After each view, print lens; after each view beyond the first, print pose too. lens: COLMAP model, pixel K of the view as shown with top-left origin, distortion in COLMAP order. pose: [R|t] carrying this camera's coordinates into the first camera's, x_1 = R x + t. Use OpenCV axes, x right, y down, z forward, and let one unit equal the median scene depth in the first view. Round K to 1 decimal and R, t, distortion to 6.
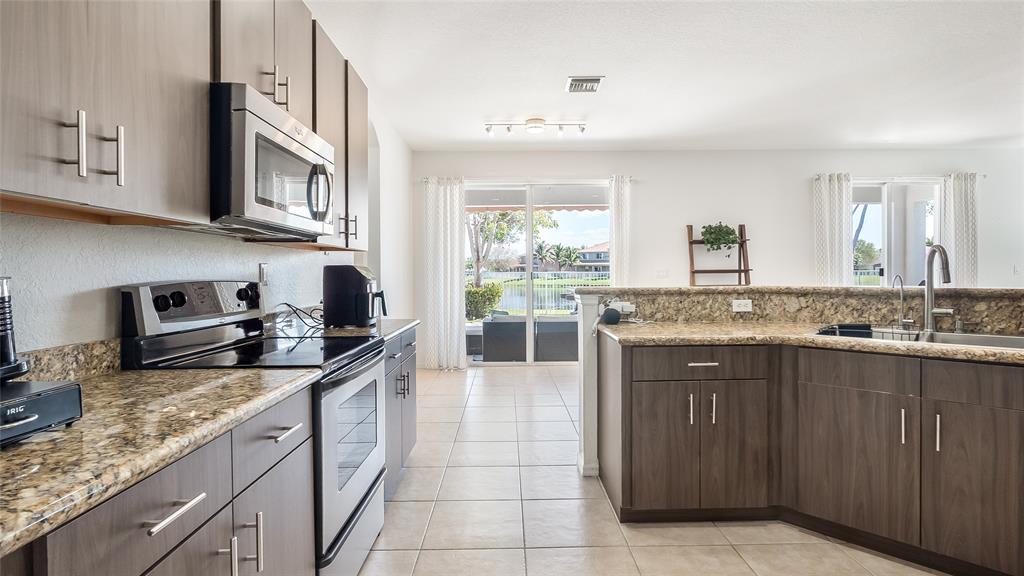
lens RADIAL K [[479.4, 0, 518.8], [0, 479.4, 283.7], [0, 0, 1]] dist [-0.005338, 0.000778]
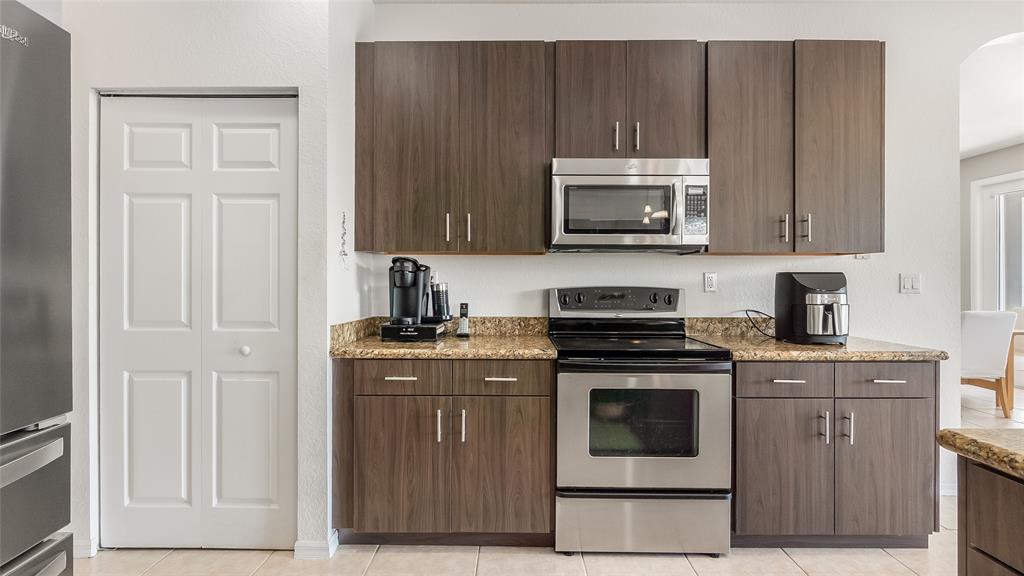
lens RADIAL K [[479.4, 0, 514.0], [0, 479.4, 284.0], [0, 0, 1]] dist [-0.005338, 0.000778]
pose [[-0.033327, 0.003031, -0.999440, 1.041371], [-0.021447, 0.999763, 0.003747, -0.017304], [0.999214, 0.021560, -0.033254, 1.003373]]
